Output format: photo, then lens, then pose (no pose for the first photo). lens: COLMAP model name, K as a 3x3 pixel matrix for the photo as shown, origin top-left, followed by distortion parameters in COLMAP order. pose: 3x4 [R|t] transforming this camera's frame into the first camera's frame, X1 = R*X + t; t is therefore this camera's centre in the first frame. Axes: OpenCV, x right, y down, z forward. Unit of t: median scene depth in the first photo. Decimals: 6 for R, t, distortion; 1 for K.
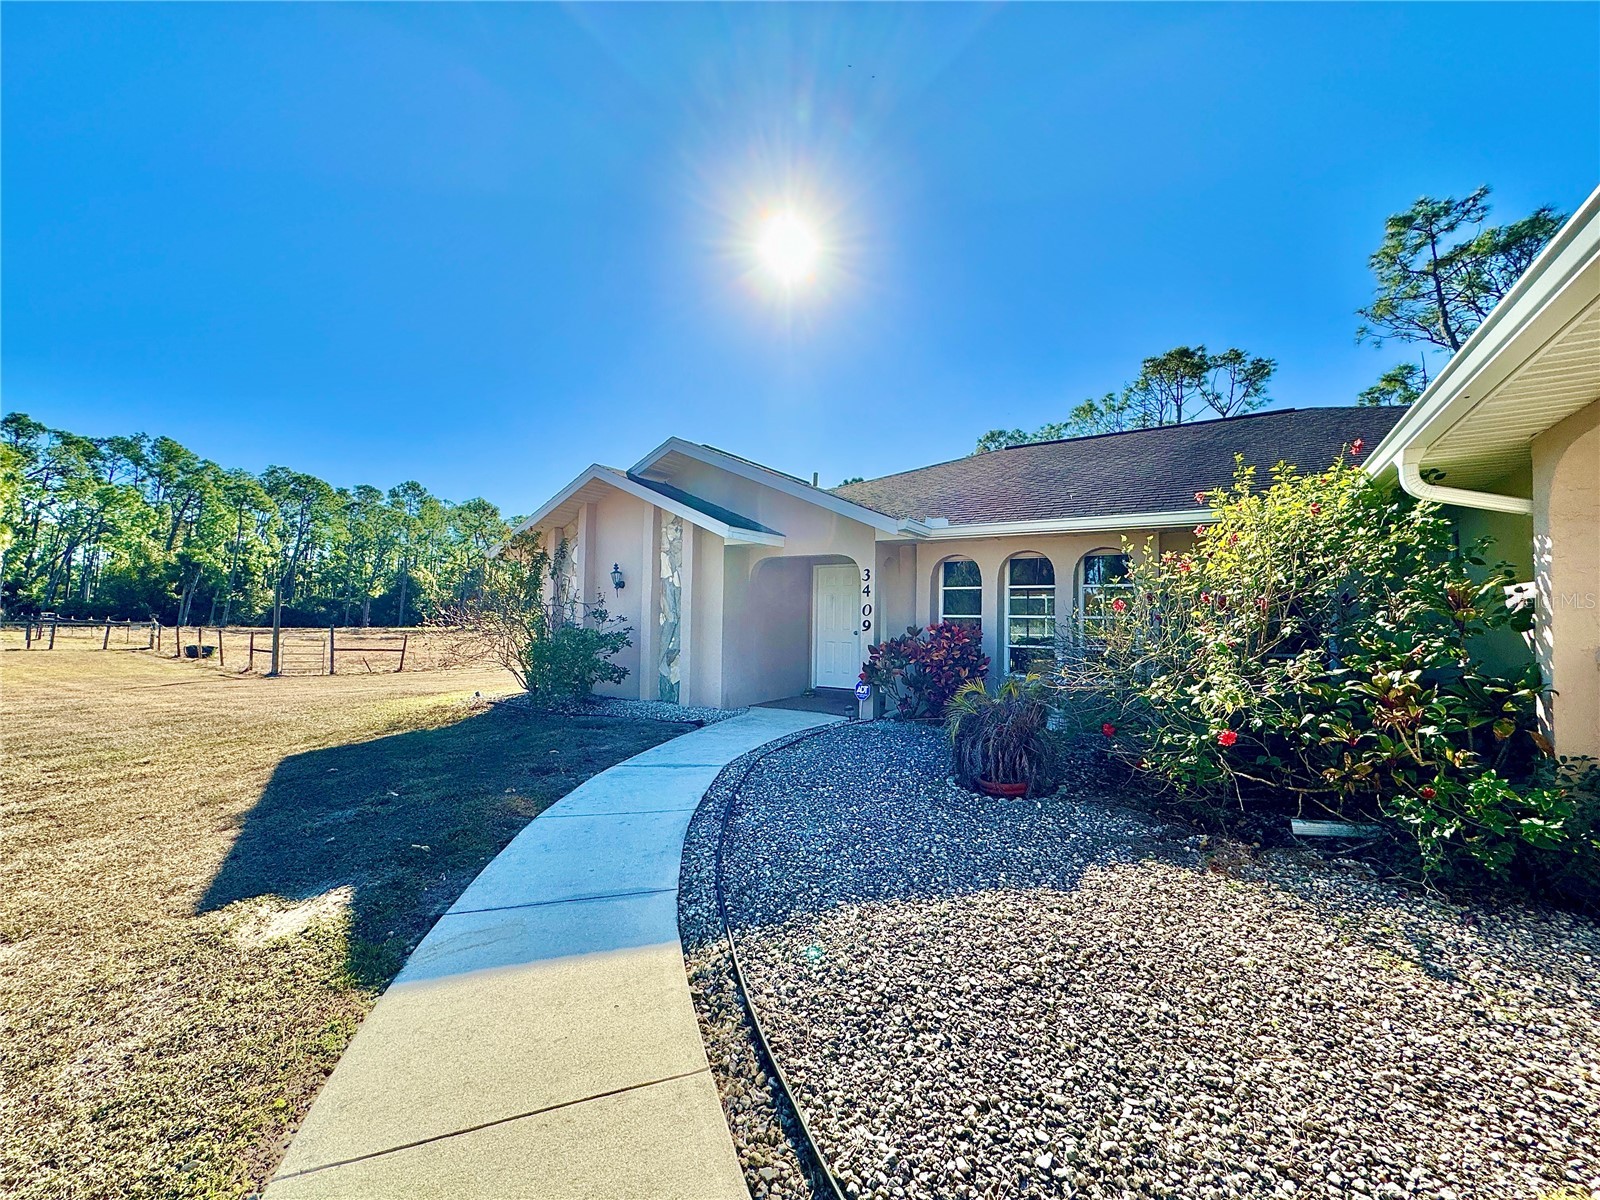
lens RADIAL K [[637.7, 0, 800.0], [0, 637.7, 600.0], [0, 0, 1]] dist [-0.001467, -0.000084]
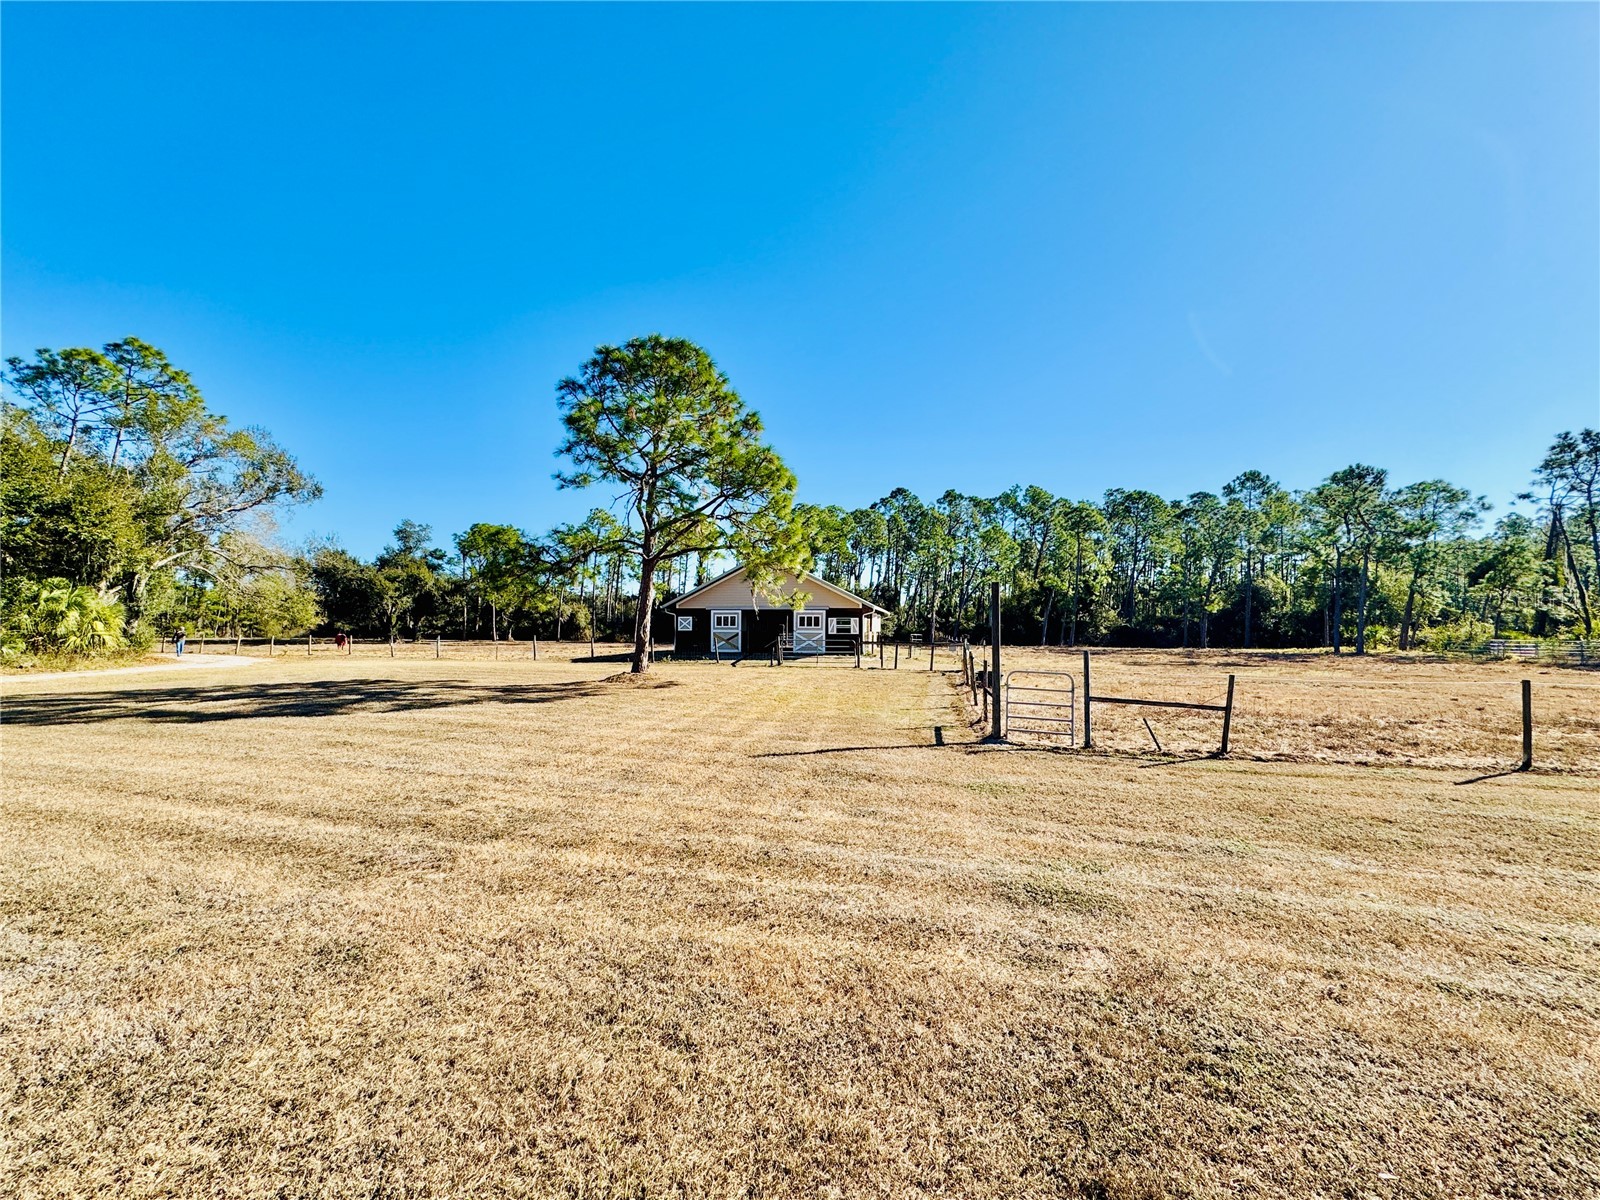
lens RADIAL K [[637.7, 0, 800.0], [0, 637.7, 600.0], [0, 0, 1]] dist [-0.001467, -0.000084]
pose [[0.384872, -0.058278, -0.921128, -0.091353], [0.030734, 0.998260, -0.050316, 0.004399], [0.922458, -0.008945, 0.385994, 0.156362]]
